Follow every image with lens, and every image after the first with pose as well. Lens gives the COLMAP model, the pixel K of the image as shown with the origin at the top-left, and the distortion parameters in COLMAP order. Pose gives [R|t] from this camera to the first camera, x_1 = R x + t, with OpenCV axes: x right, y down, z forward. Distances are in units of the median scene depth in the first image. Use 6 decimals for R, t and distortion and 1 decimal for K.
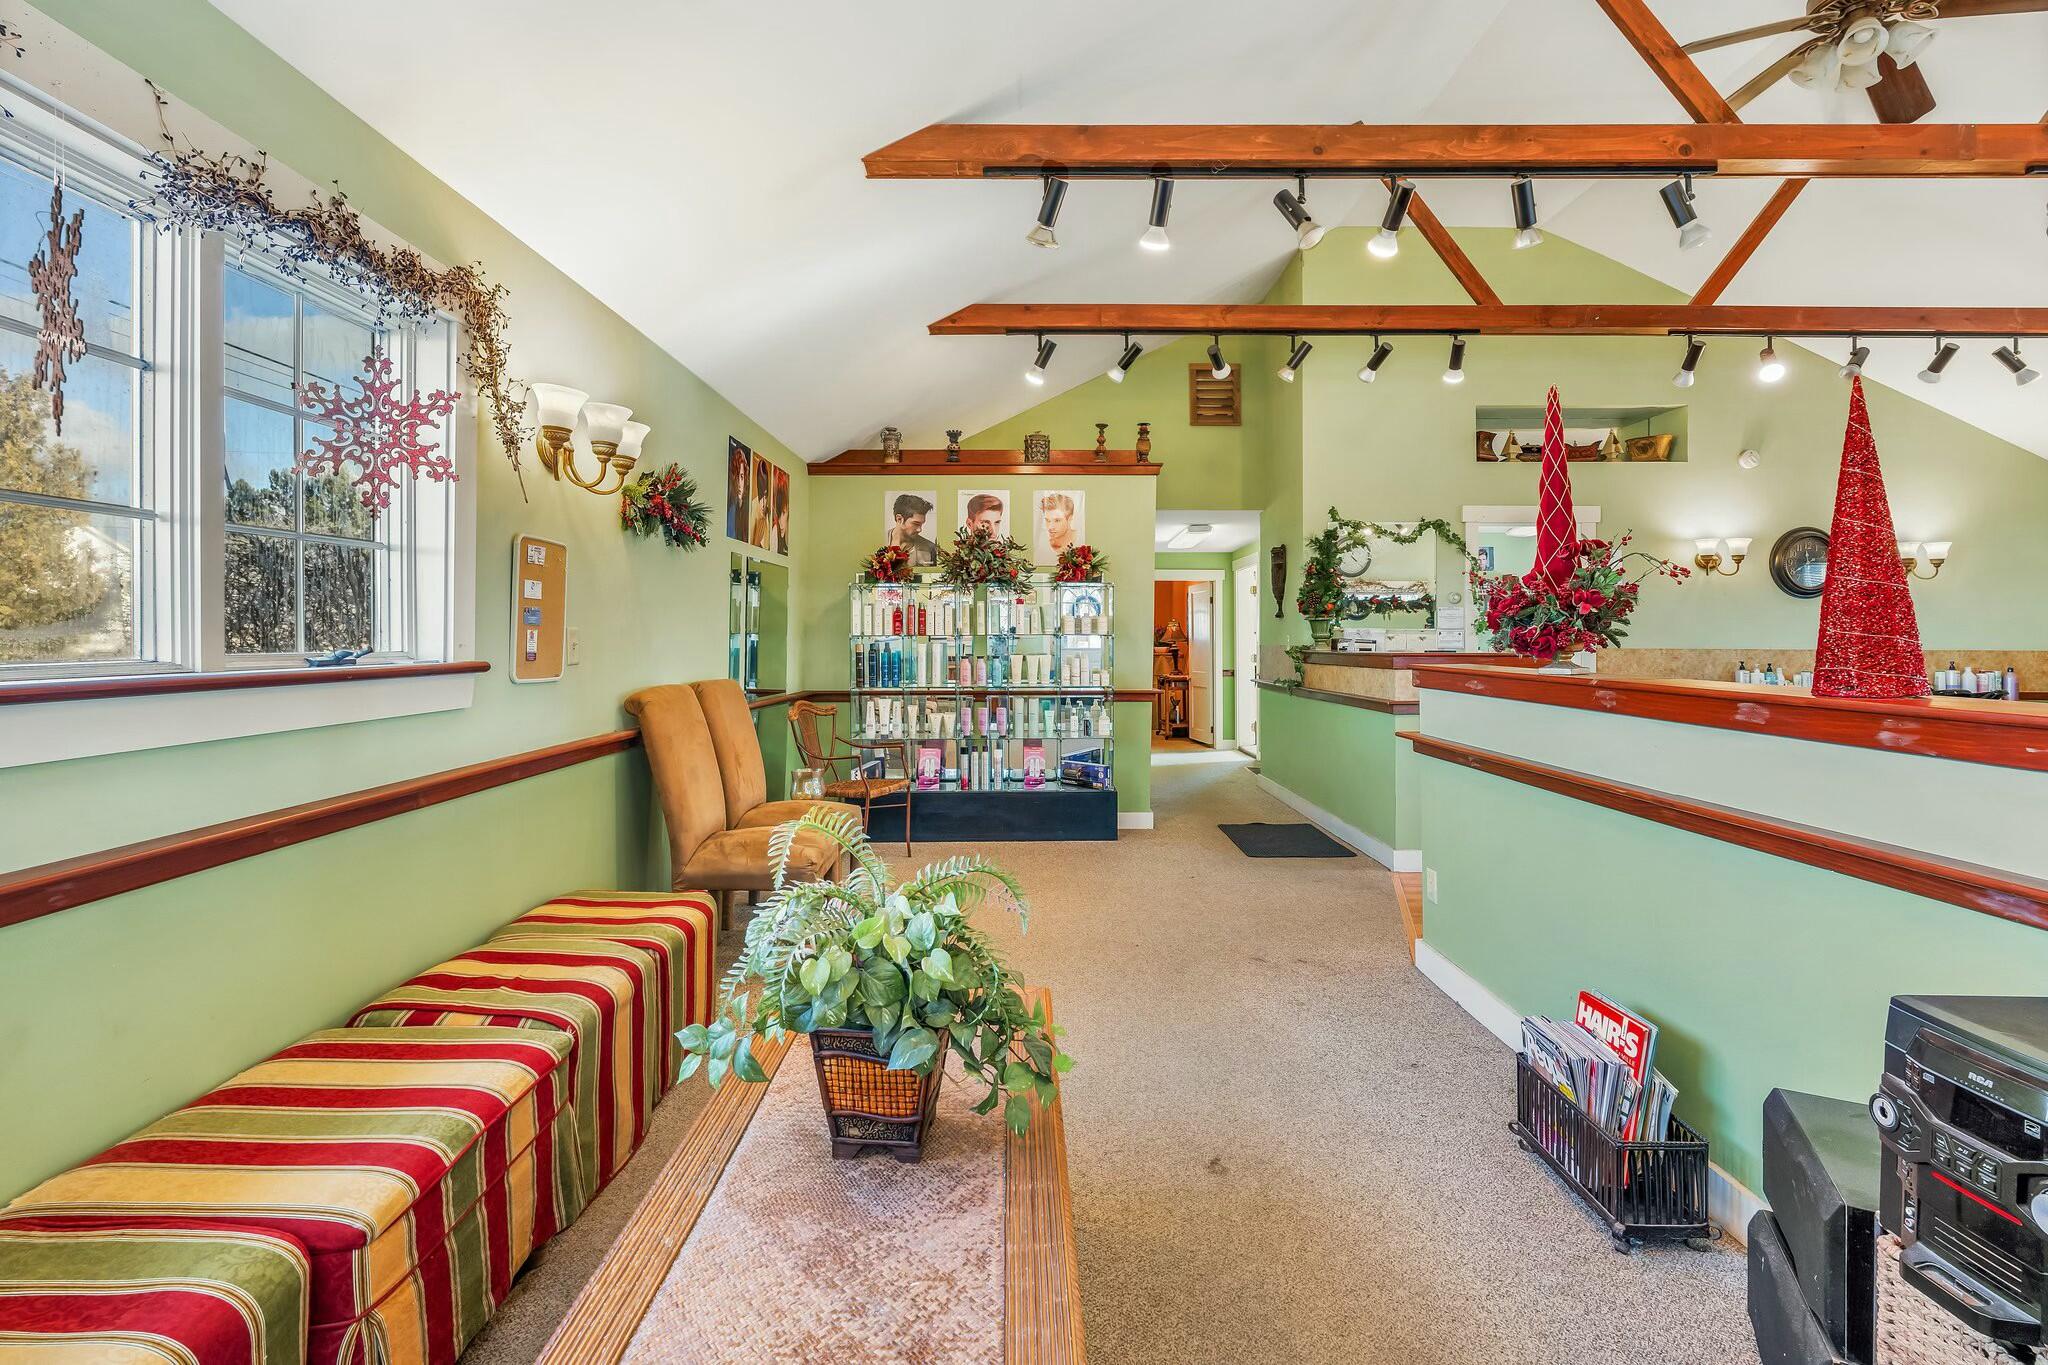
lens RADIAL K [[914.3, 0, 1018.9], [0, 914.3, 621.6], [0, 0, 1]] dist [0.000270, -0.000007]
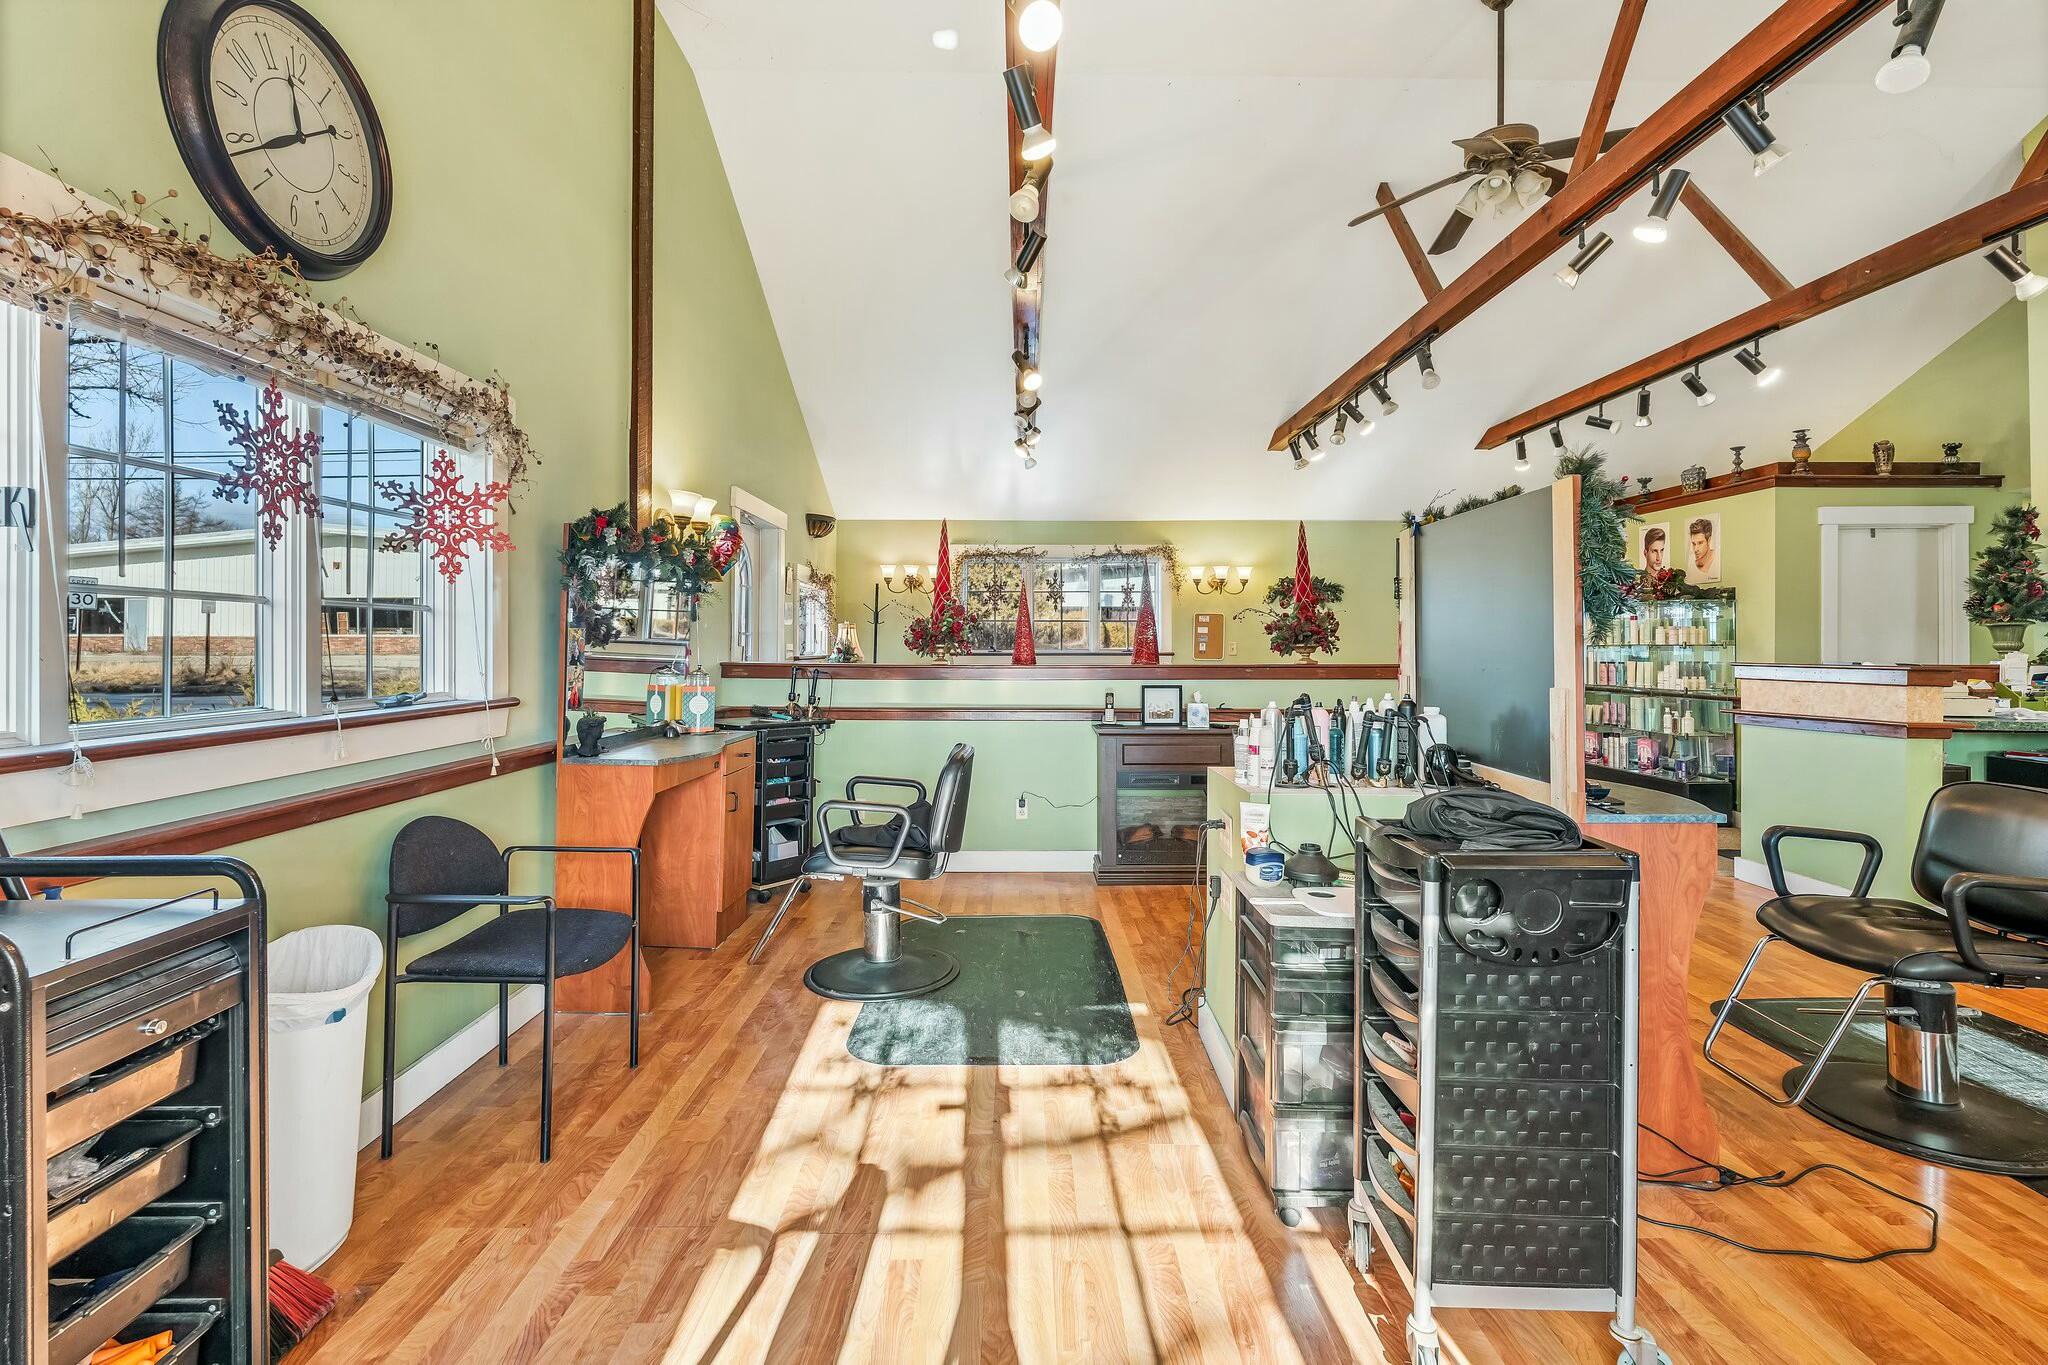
lens RADIAL K [[937.8, 0, 1025.4], [0, 937.8, 653.0], [0, 0, 1]] dist [-0.000478, -0.000091]
pose [[0.020935, 0.004585, -0.999770, 1.091264], [0.011798, 0.999919, 0.004833, 0.008275], [0.999711, -0.011896, 0.020880, 0.137232]]
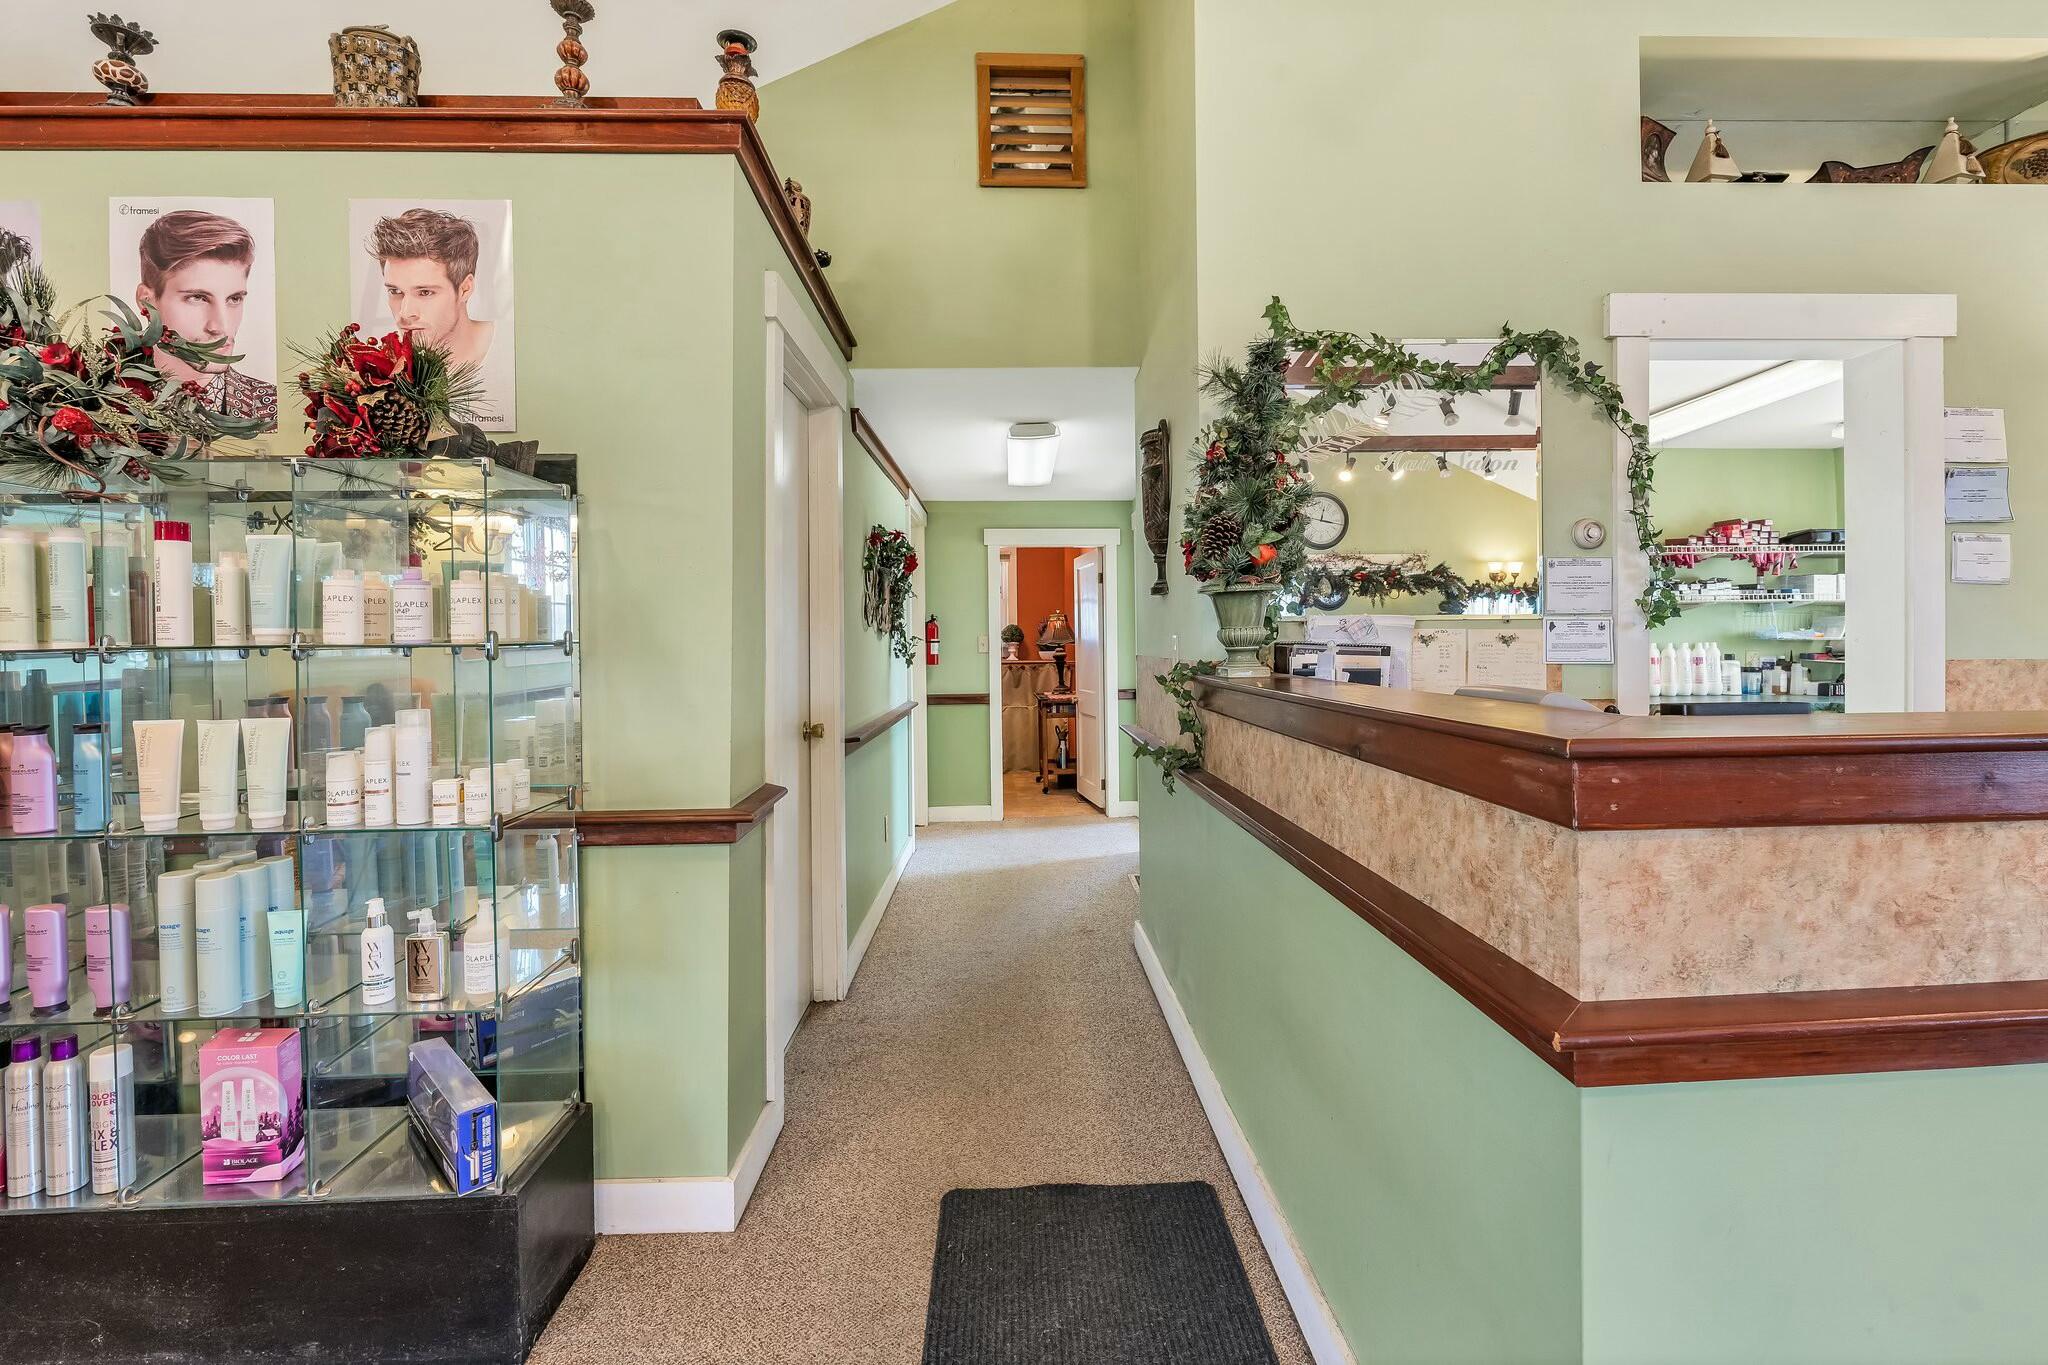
lens RADIAL K [[904.0, 0, 1019.7], [0, 904.0, 630.2], [0, 0, 1]] dist [-0.003262, -0.000553]
pose [[0.999532, -0.012086, 0.028097, 0.224878], [0.011764, 0.999863, 0.011604, 0.007446], [-0.028233, -0.011268, 0.999538, 0.625788]]
